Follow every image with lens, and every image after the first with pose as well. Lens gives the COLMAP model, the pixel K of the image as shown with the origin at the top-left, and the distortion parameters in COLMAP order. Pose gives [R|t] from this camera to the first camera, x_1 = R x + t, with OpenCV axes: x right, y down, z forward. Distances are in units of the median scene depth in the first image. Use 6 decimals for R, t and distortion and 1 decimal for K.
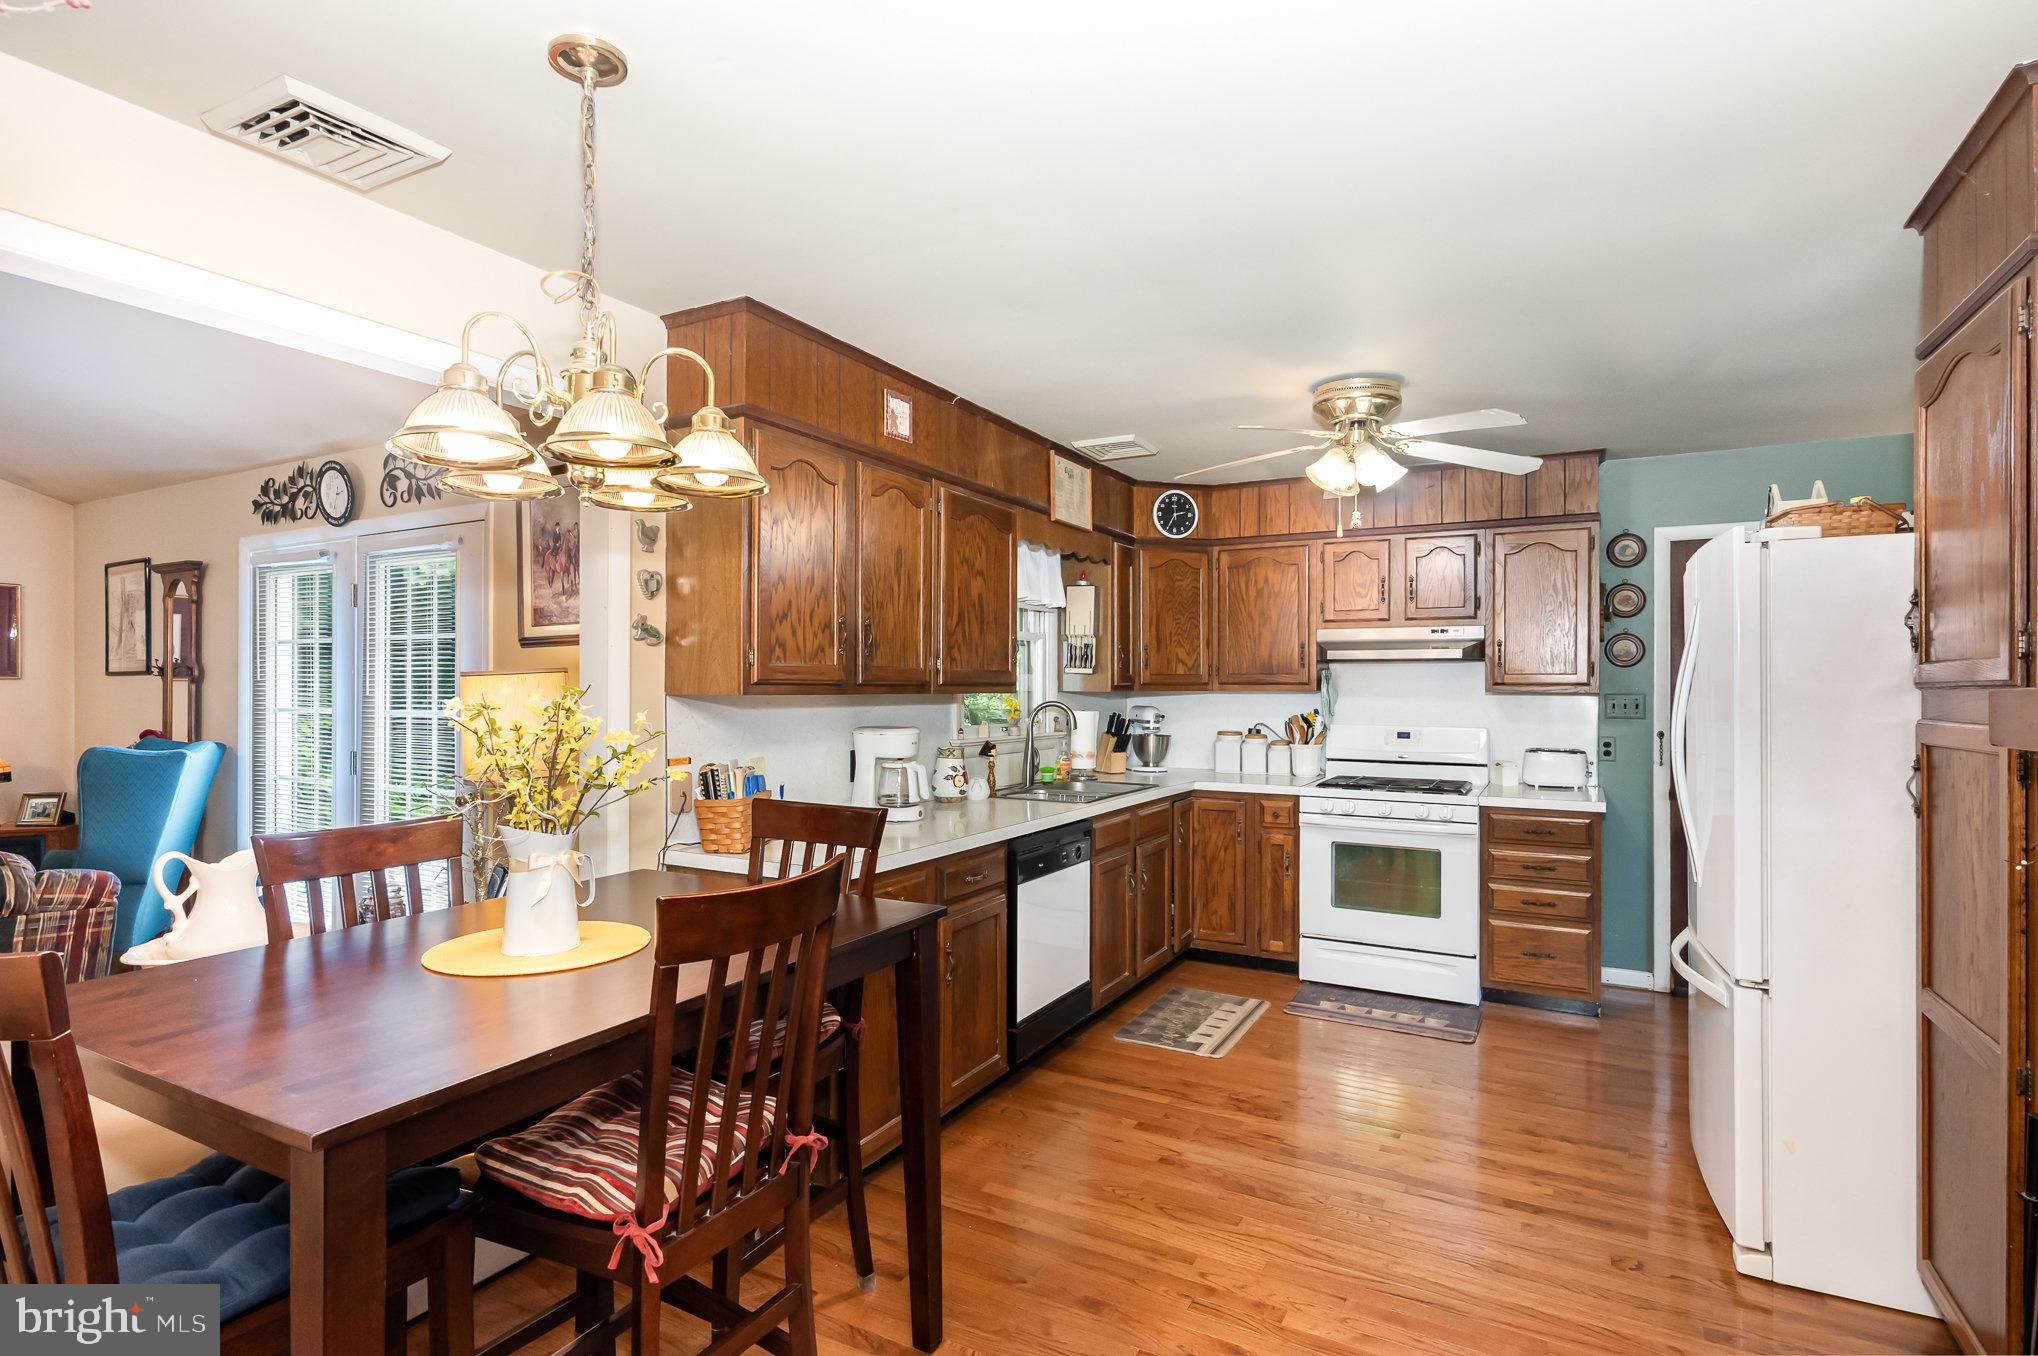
lens RADIAL K [[1004.3, 0, 1018.2], [0, 1004.3, 681.1], [0, 0, 1]] dist [-0.009948, 0.008834]
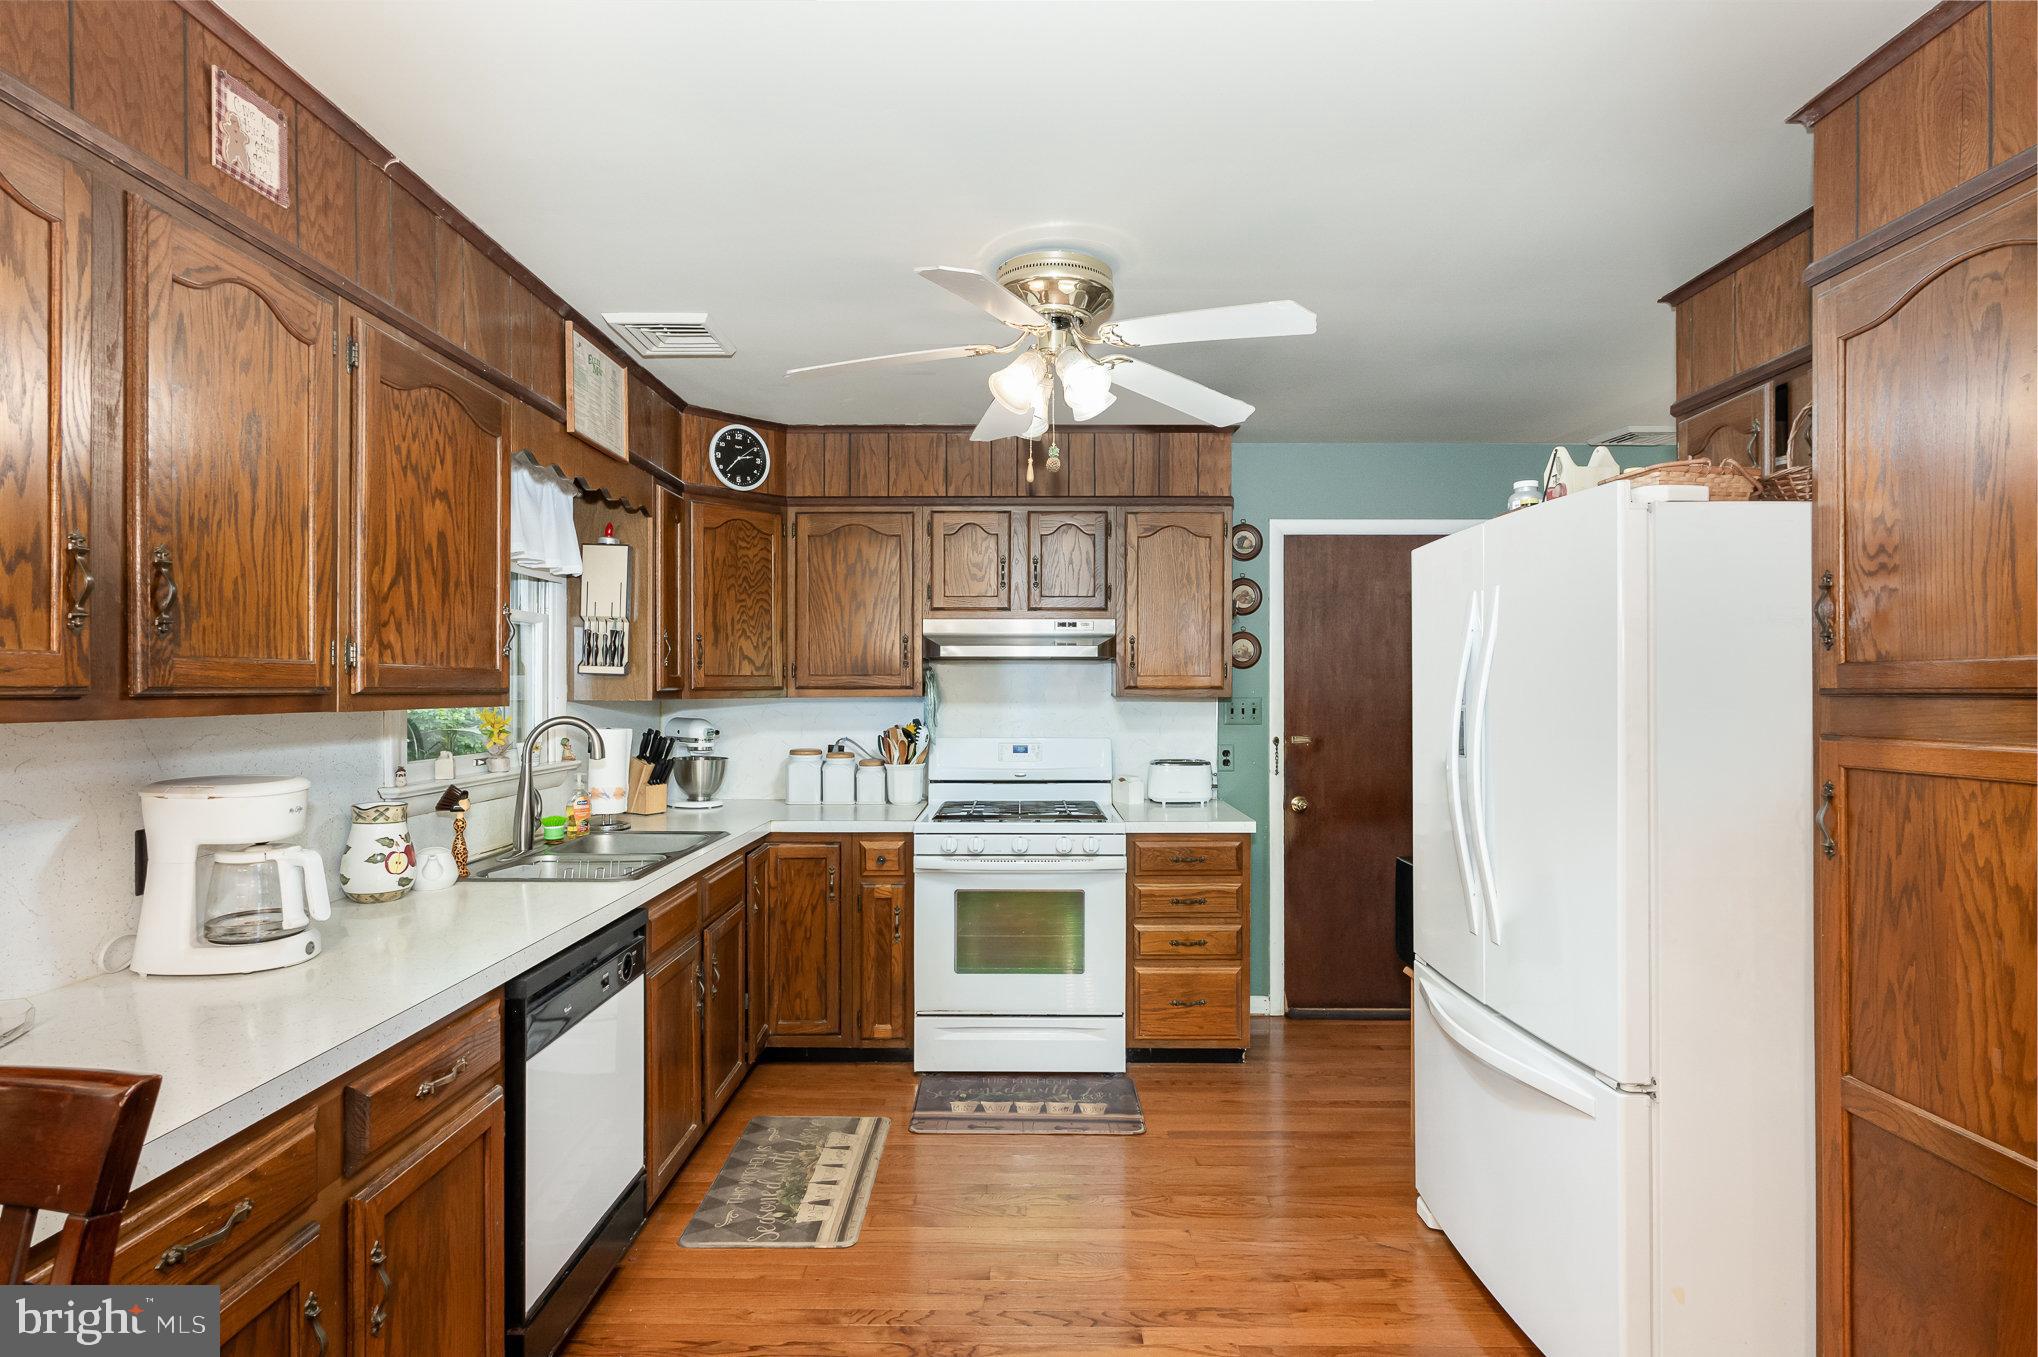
lens RADIAL K [[1004.3, 0, 1018.2], [0, 1004.3, 681.6], [0, 0, 1]] dist [-0.009948, 0.008834]
pose [[0.876580, -0.000539, 0.481257, -0.020945], [0.000993, 0.999999, -0.000688, -0.001709], [-0.481256, 0.001081, 0.876579, 0.295655]]
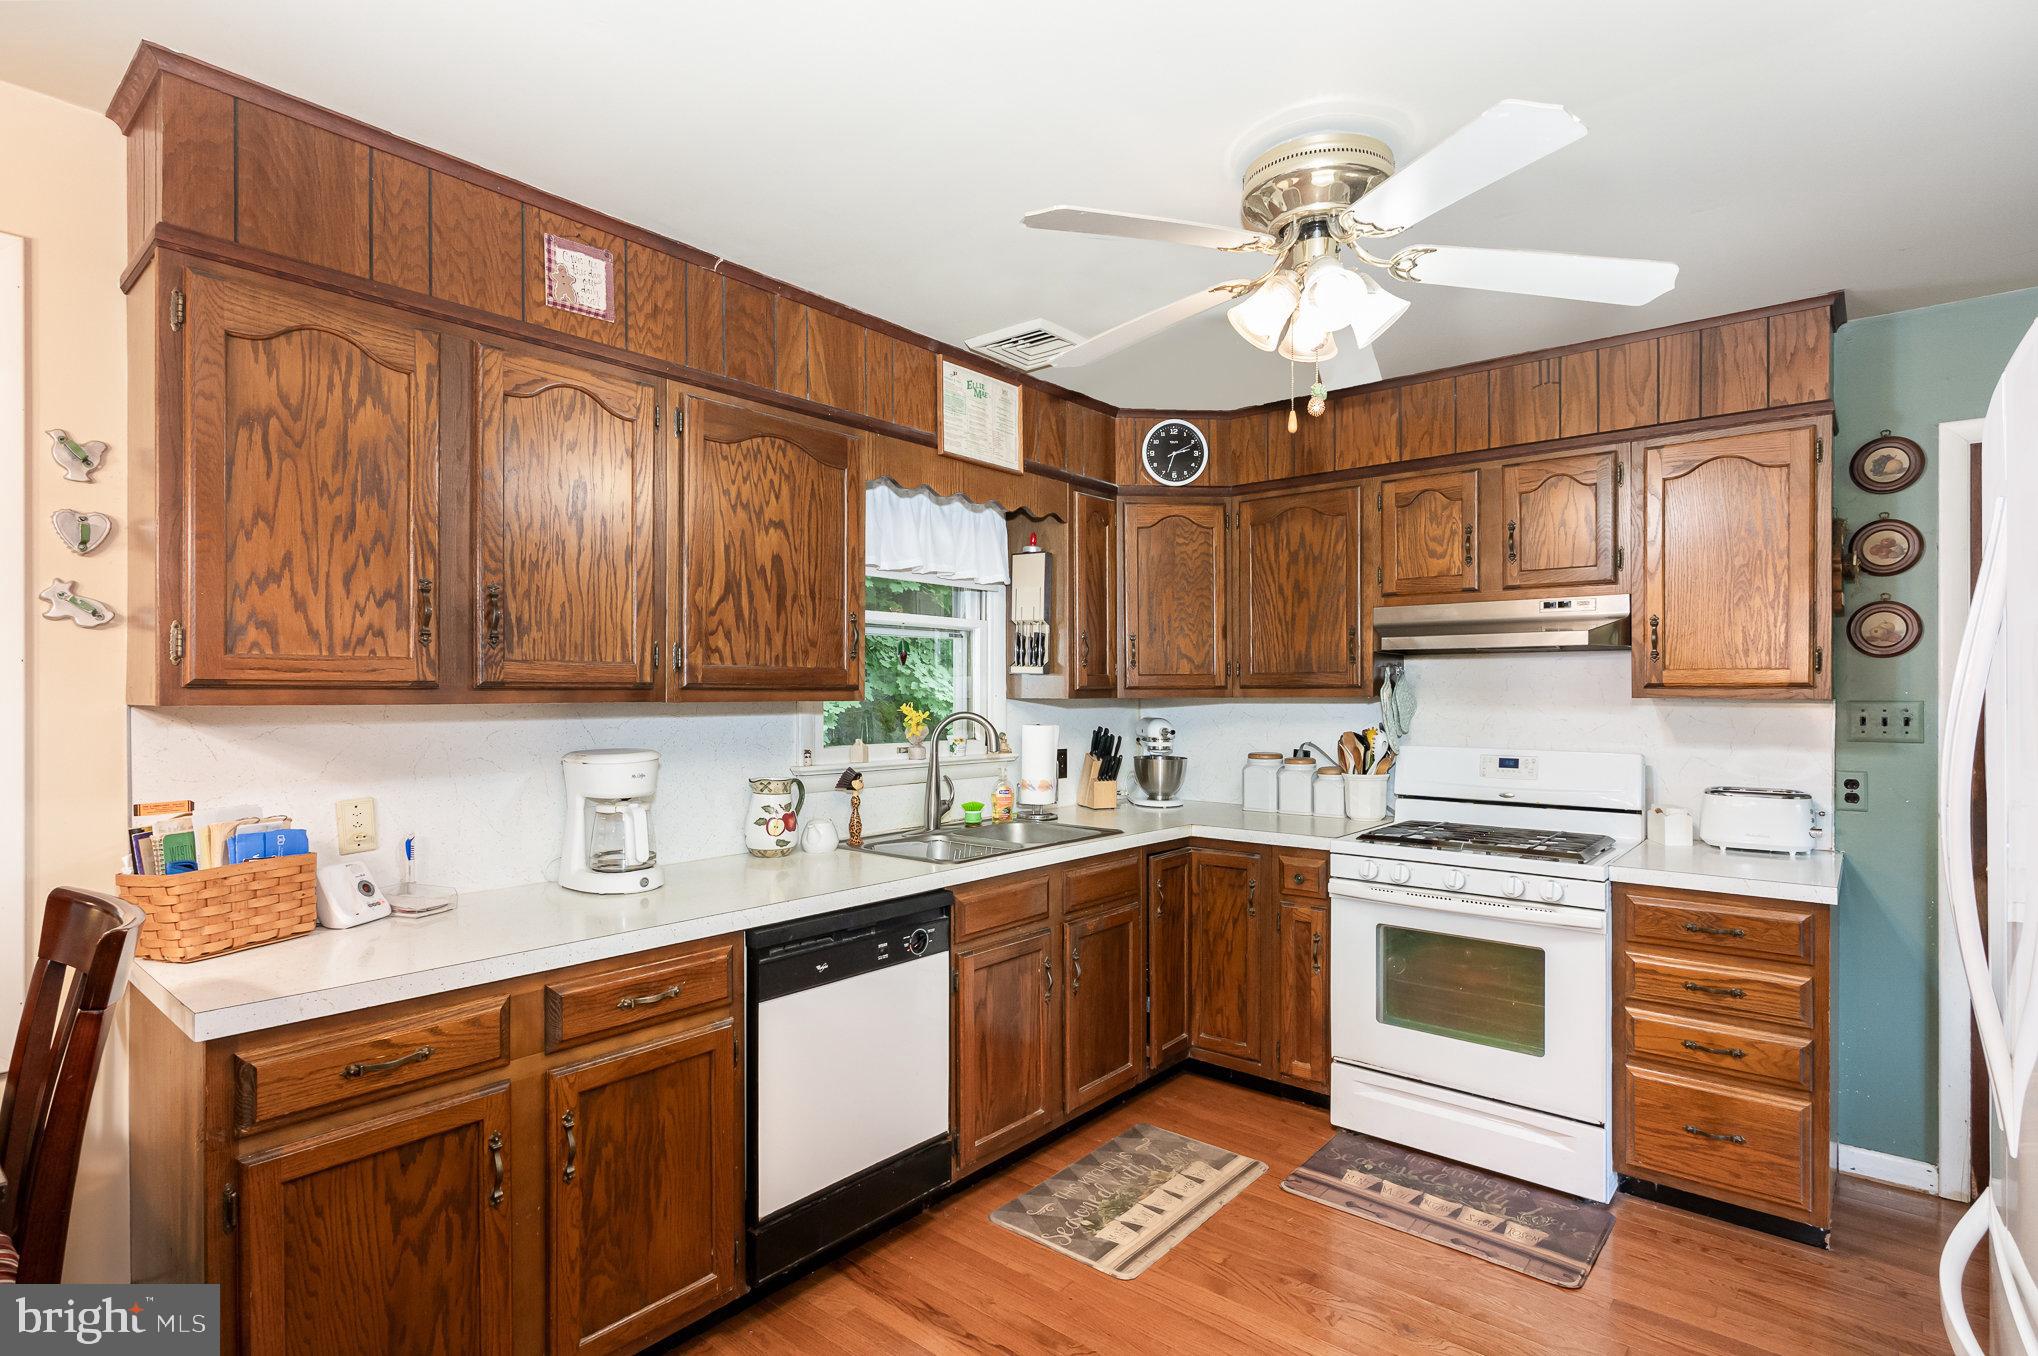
lens RADIAL K [[1010.0, 0, 1015.1], [0, 1010.0, 688.7], [0, 0, 1]] dist [-0.009821, 0.008617]
pose [[0.980610, -0.003058, -0.195945, 0.212721], [0.003270, 0.999994, 0.000757, 0.003083], [0.195941, -0.001383, 0.980615, 0.303589]]
